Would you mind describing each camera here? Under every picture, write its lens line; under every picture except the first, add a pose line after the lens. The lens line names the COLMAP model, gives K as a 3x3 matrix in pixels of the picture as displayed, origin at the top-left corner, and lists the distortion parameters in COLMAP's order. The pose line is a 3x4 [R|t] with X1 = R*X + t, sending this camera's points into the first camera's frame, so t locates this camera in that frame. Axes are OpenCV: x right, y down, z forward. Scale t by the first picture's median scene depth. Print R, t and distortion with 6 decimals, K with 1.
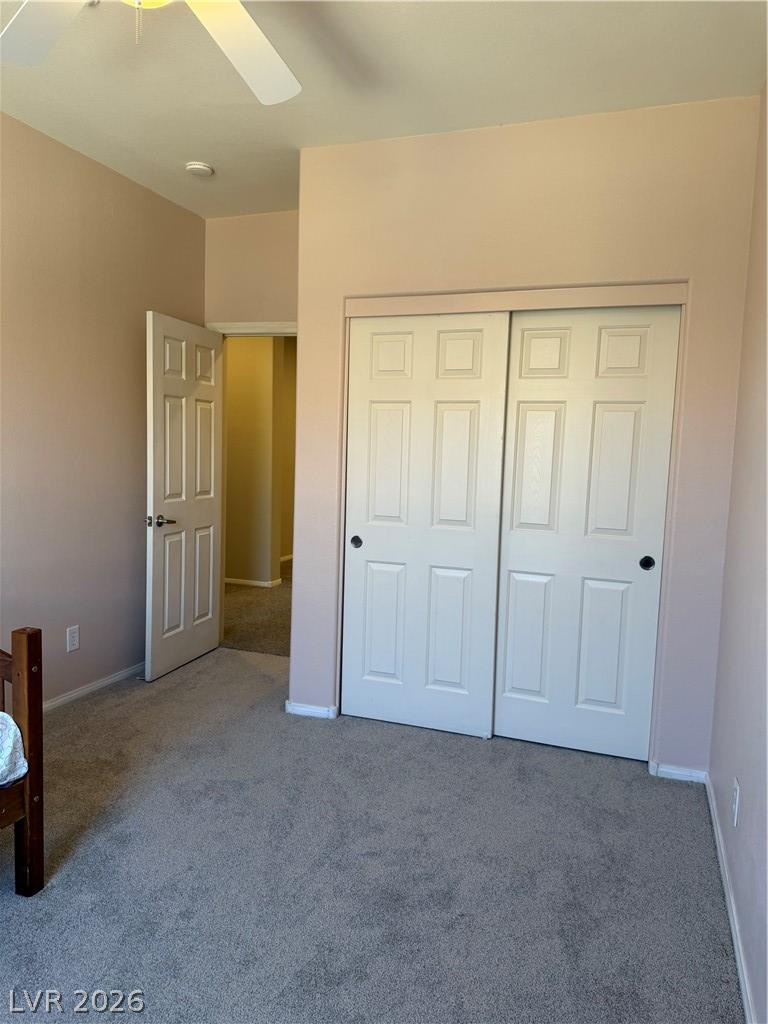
lens RADIAL K [[733.8, 0, 379.8], [0, 733.8, 504.1], [0, 0, 1]] dist [0.030091, -0.035295]
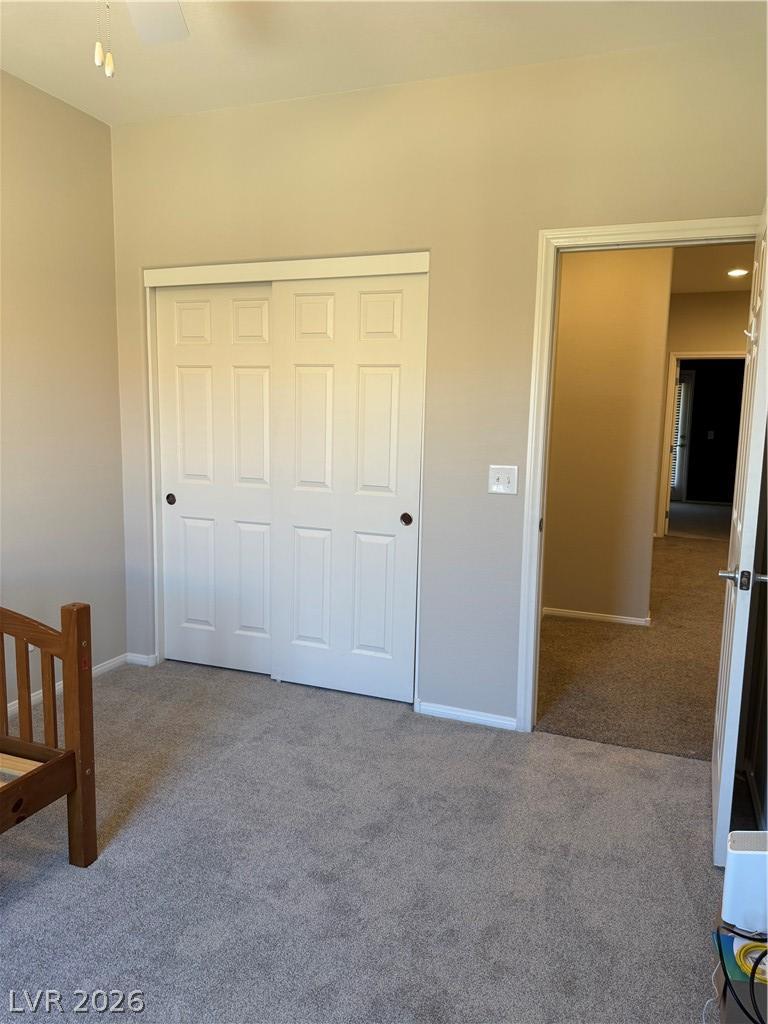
lens RADIAL K [[792.3, 0, 388.9], [0, 792.3, 519.7], [0, 0, 1]] dist [0.000268, -0.001107]
pose [[0.997864, 0.008543, -0.064768, 0.266461], [-0.004987, 0.998481, 0.054863, 0.012513], [0.065138, -0.054423, 0.996391, -0.097363]]
